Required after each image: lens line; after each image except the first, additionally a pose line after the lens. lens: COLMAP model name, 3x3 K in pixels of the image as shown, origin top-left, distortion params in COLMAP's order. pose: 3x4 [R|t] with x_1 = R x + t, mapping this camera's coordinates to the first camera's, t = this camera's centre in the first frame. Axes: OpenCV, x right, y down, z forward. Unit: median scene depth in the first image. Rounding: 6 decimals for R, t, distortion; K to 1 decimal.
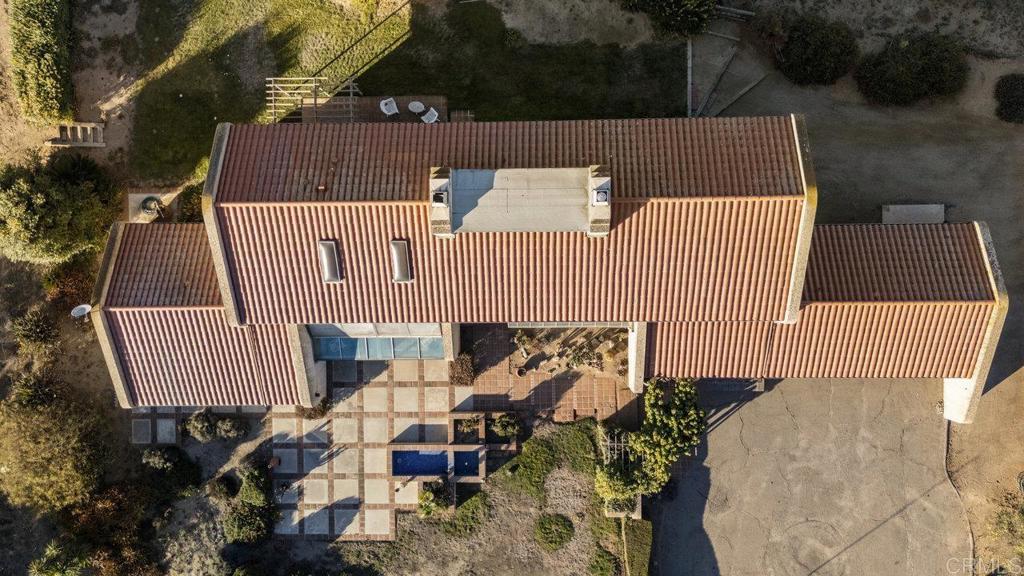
lens RADIAL K [[798.7, 0, 512.0], [0, 798.7, 288.0], [0, 0, 1]] dist [0.033508, -0.004886]
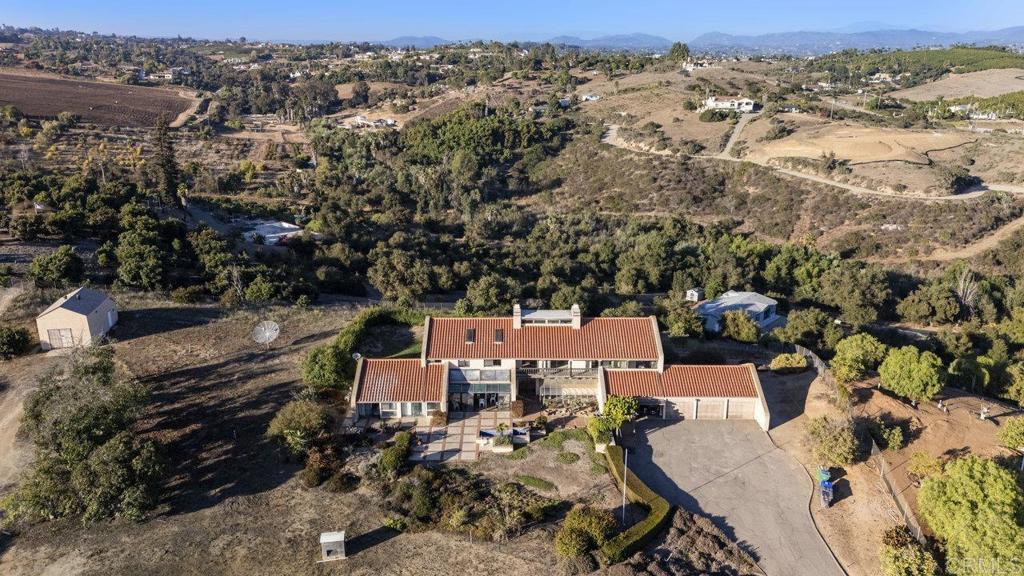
lens RADIAL K [[798.7, 0, 512.0], [0, 798.7, 288.0], [0, 0, 1]] dist [0.033508, -0.004886]
pose [[0.999246, 0.038002, 0.007907, -0.102054], [-0.001916, 0.251737, -0.967794, 1.942264], [-0.038769, 0.967049, 0.251621, 0.199246]]
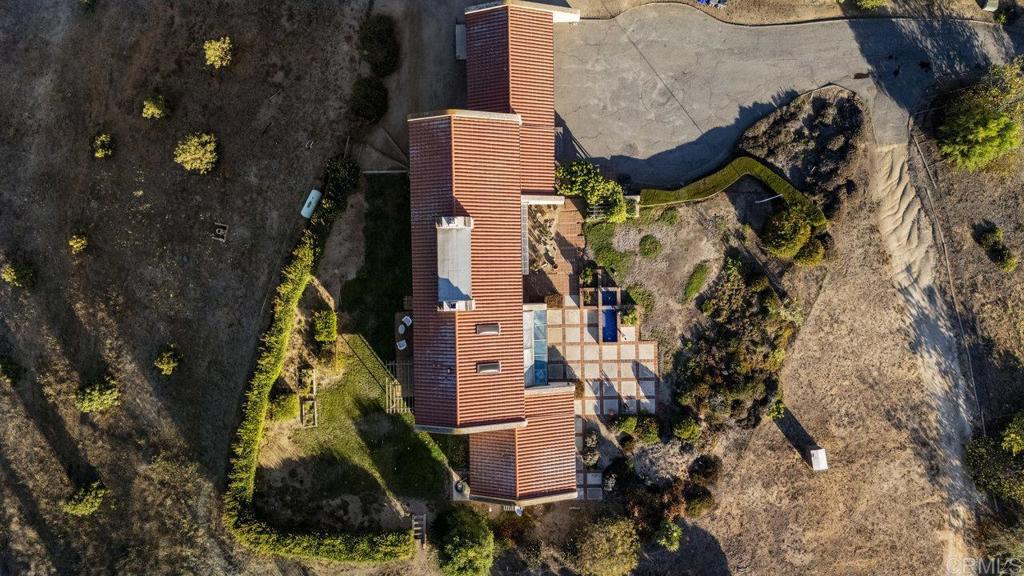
lens RADIAL K [[798.7, 0, 512.0], [0, 798.7, 288.0], [0, 0, 1]] dist [0.033508, -0.004886]
pose [[-0.009345, -0.999634, 0.025400, -0.075849], [0.999036, -0.010423, -0.042653, 0.084739], [0.042902, 0.024977, 0.998767, -0.702781]]
